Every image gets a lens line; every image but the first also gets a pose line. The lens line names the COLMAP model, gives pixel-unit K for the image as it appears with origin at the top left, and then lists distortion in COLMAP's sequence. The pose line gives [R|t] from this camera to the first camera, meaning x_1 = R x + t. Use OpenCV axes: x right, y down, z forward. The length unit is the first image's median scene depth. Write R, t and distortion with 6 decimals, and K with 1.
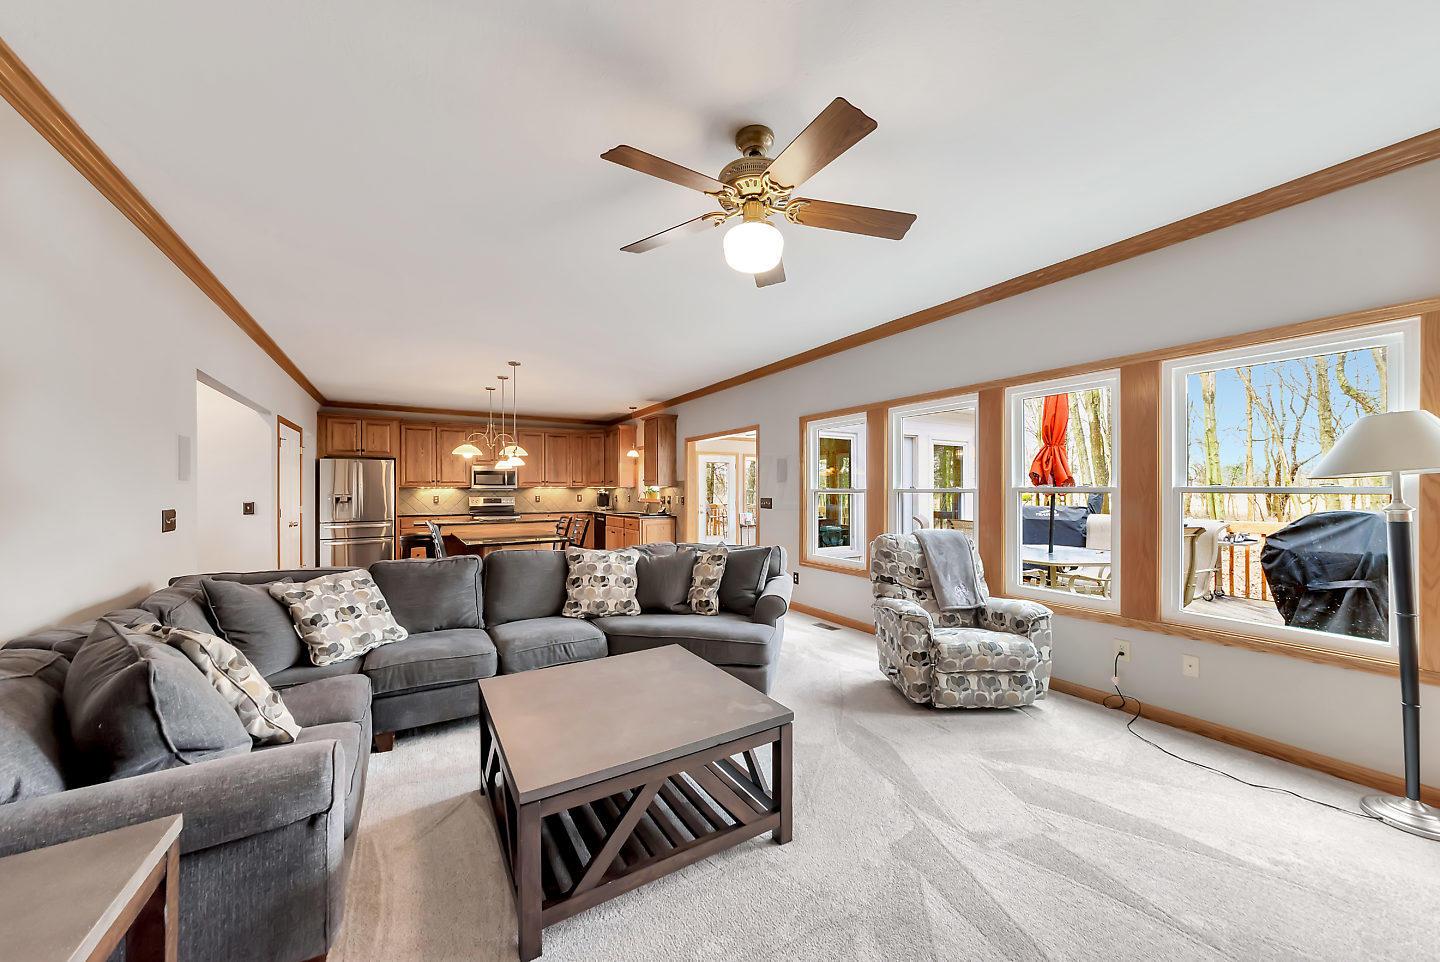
lens RADIAL K [[514.6, 0, 722.7], [0, 514.6, 487.3], [0, 0, 1]] dist [0.007218, 0.001229]
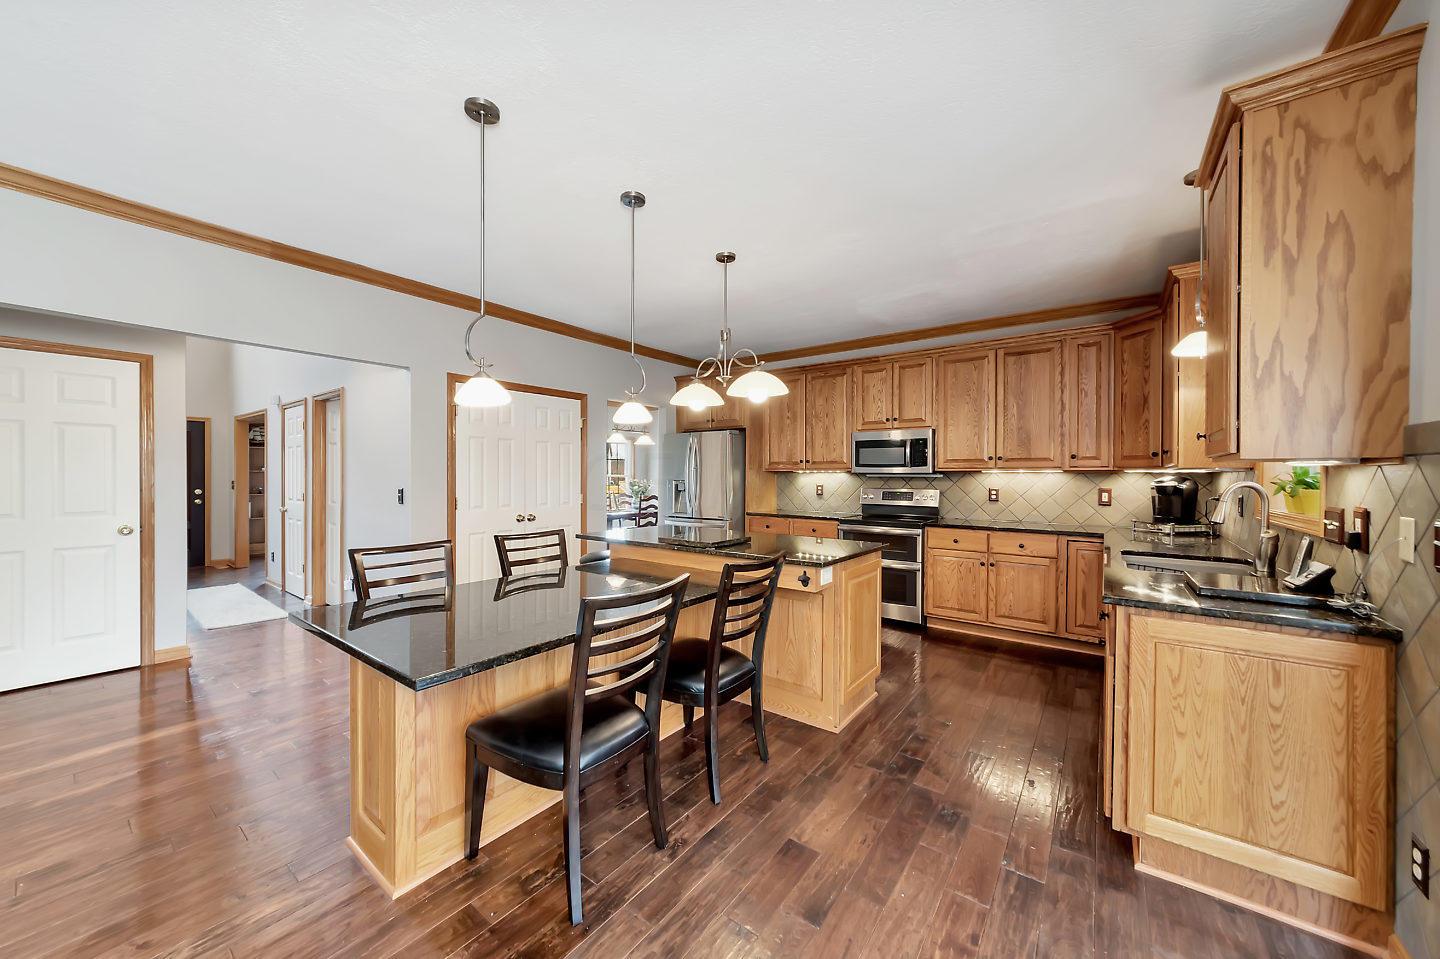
lens RADIAL K [[514.6, 0, 724.9], [0, 514.6, 482.4], [0, 0, 1]] dist [0.007218, 0.001229]
pose [[0.360881, 0.015326, -0.932486, -0.011587], [-0.001865, 0.999875, 0.015712, 0.005489], [0.932610, -0.003931, 0.360864, 0.908380]]
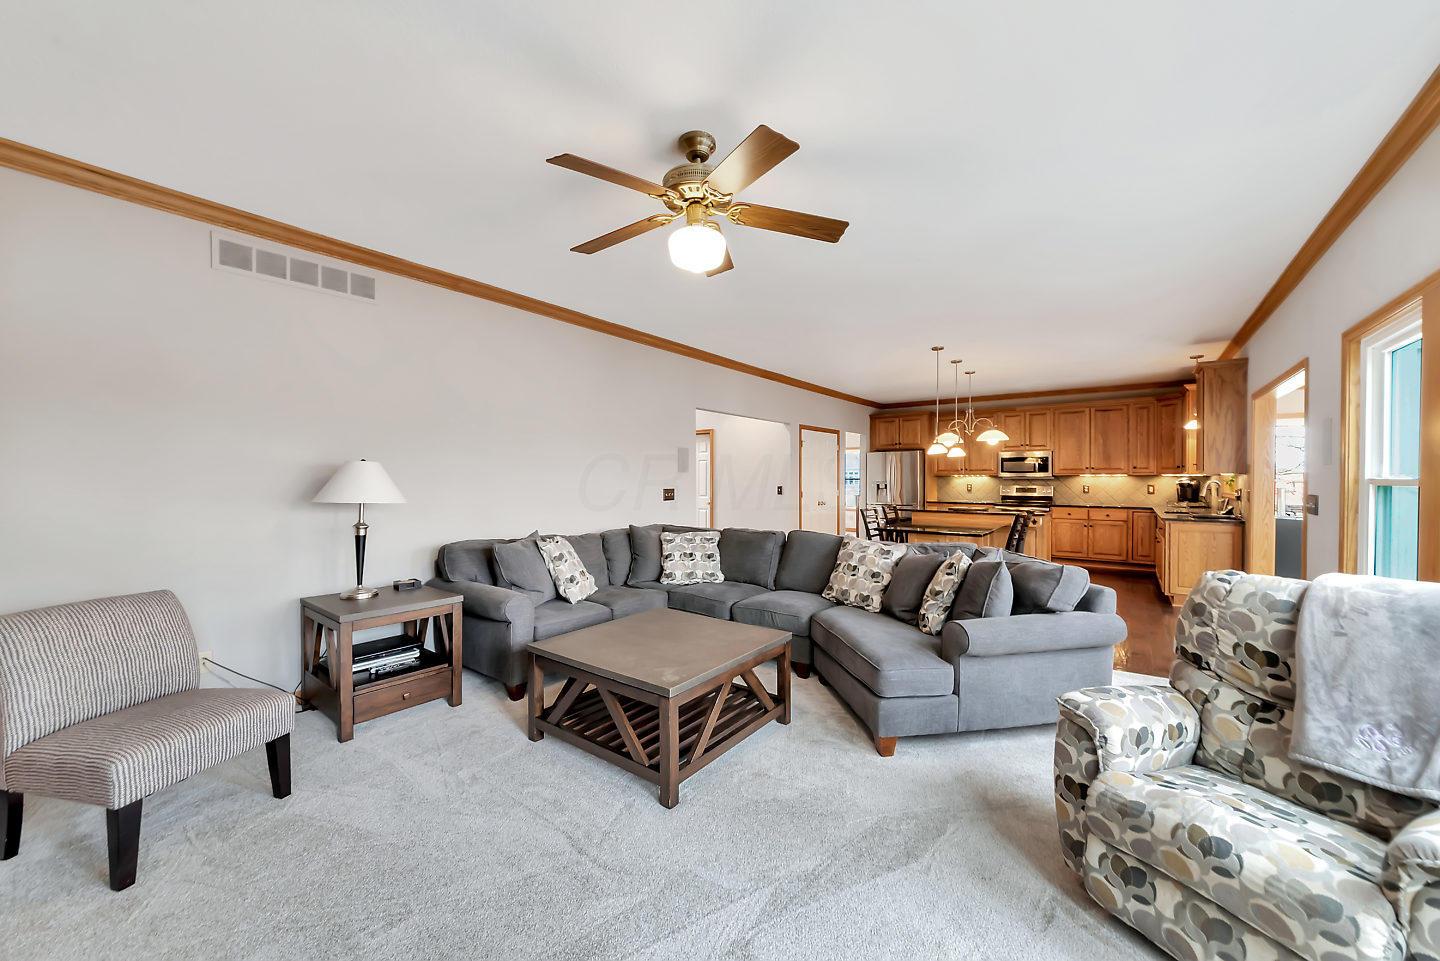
lens RADIAL K [[549.4, 0, 719.4], [0, 549.4, 484.8], [0, 0, 1]] dist [-0.000311, 0.000221]
pose [[0.360131, 0.013863, -0.932799, 0.372596], [0.003169, 0.999866, 0.016083, -0.000279], [0.932896, -0.008748, 0.360039, 0.213869]]
